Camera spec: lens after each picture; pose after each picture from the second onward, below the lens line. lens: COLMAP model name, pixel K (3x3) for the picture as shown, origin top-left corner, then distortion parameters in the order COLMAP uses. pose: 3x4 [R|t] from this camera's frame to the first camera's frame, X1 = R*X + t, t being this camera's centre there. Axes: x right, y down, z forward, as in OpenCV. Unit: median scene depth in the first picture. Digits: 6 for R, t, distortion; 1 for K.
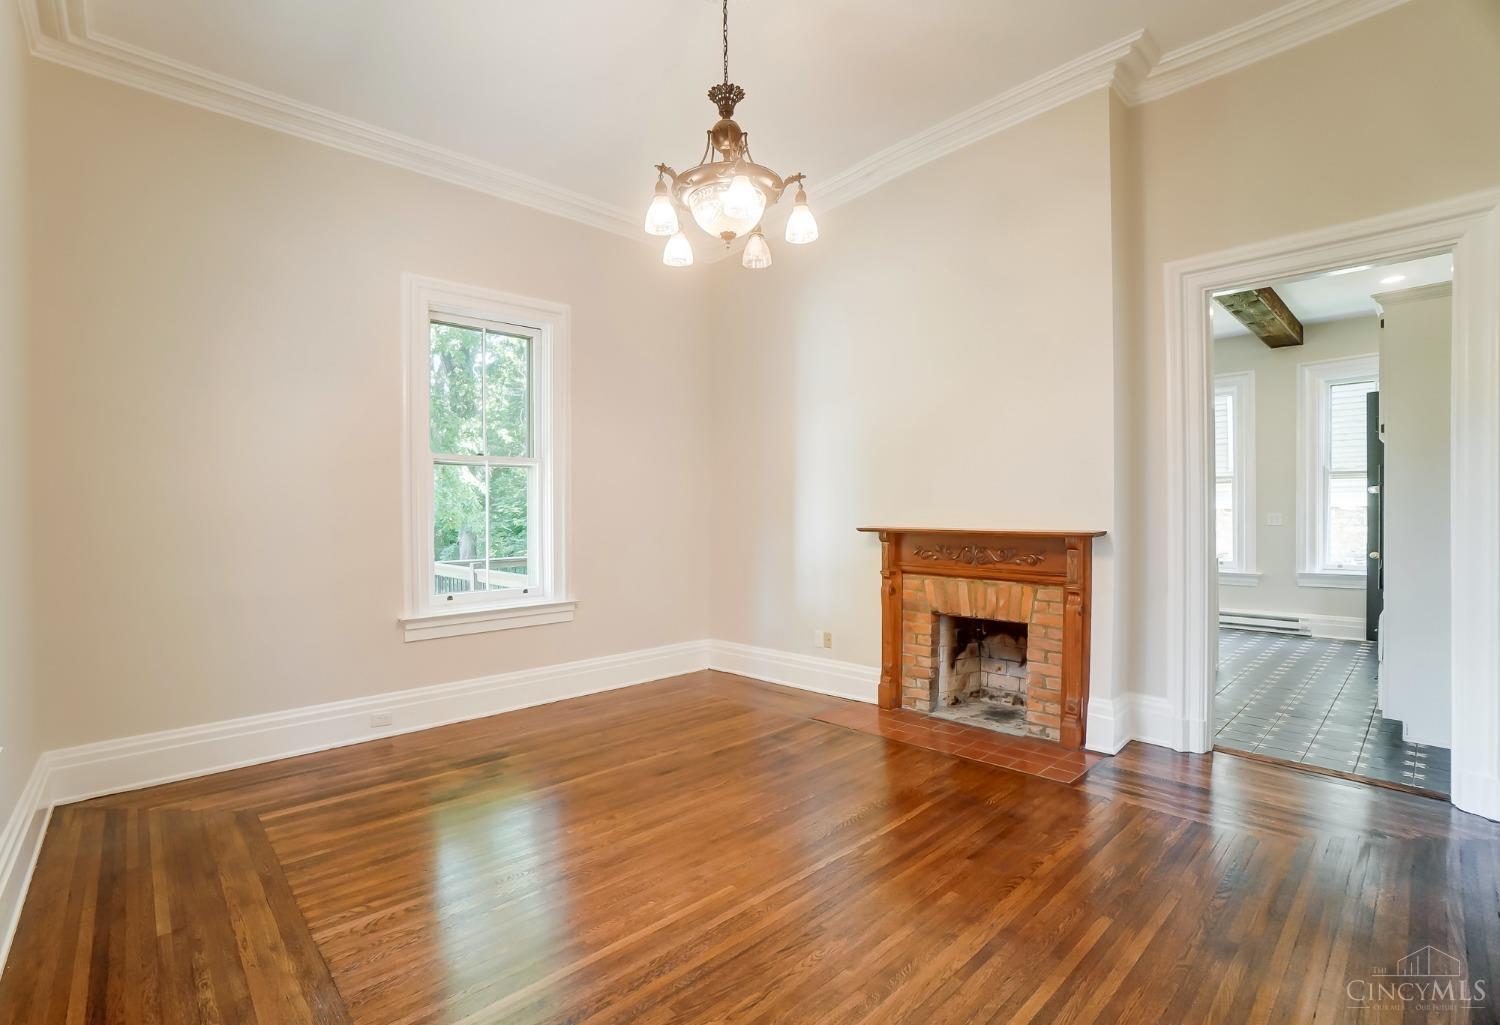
lens RADIAL K [[719.0, 0, 750.0], [0, 719.0, 512.5], [0, 0, 1]] dist [-0.000360, -0.000039]
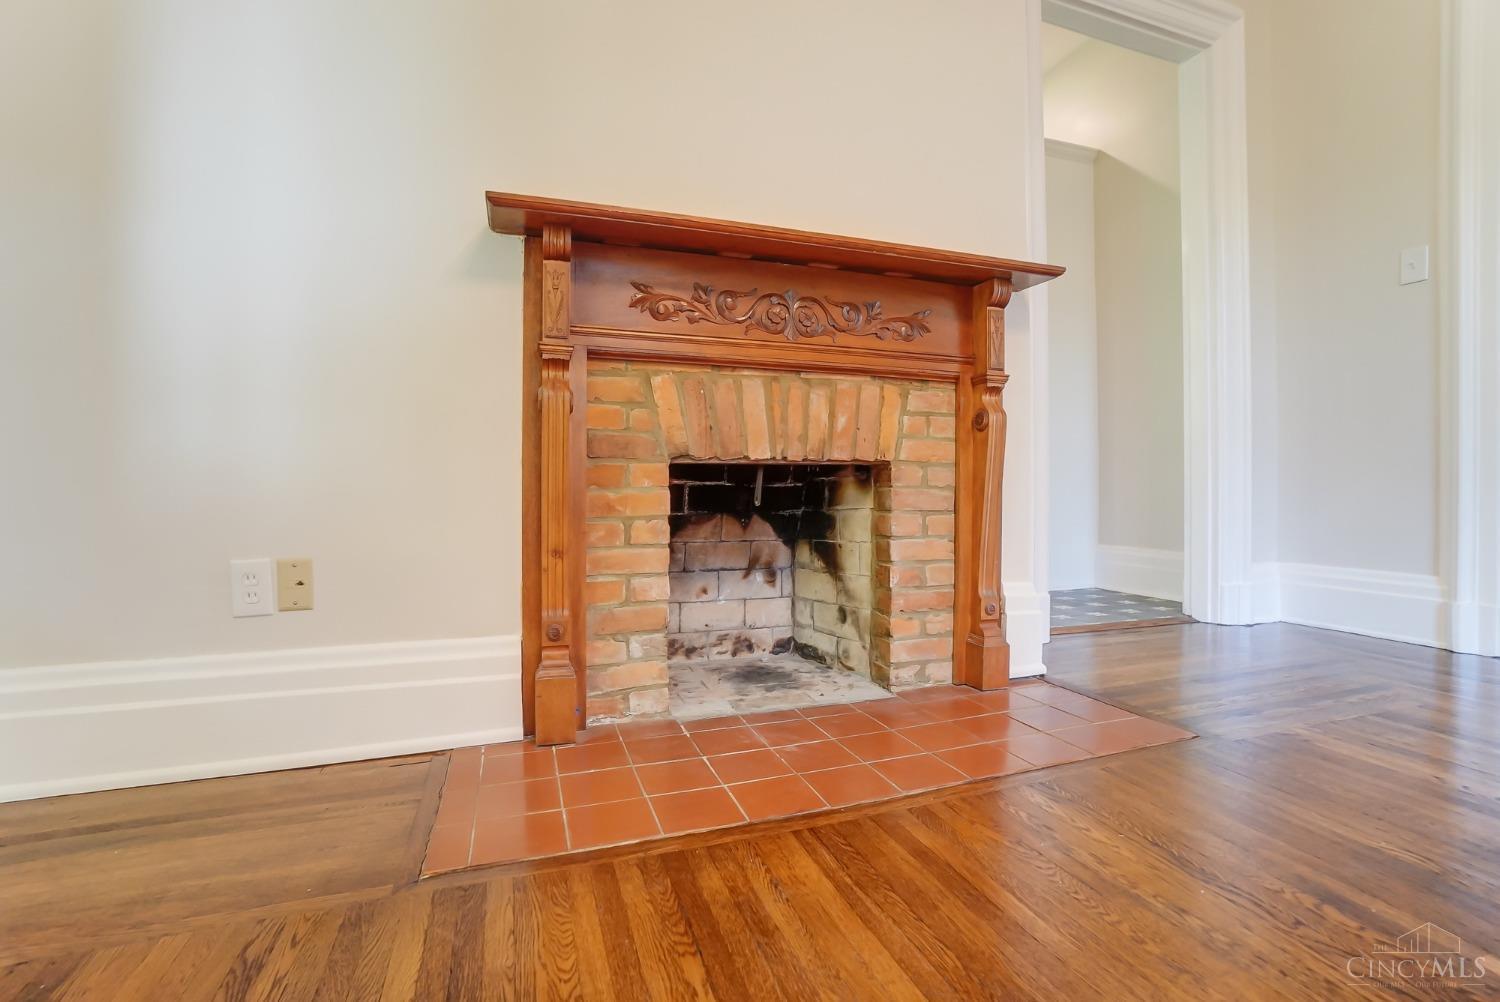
lens RADIAL K [[691.2, 0, 750.0], [0, 691.2, 501.0], [0, 0, 1]] dist [0.000962, 0.000012]
pose [[0.439161, -0.006020, 0.898388, -0.070709], [0.008420, 0.999961, 0.002585, 0.165796], [-0.898369, 0.006429, 0.439194, 0.816214]]
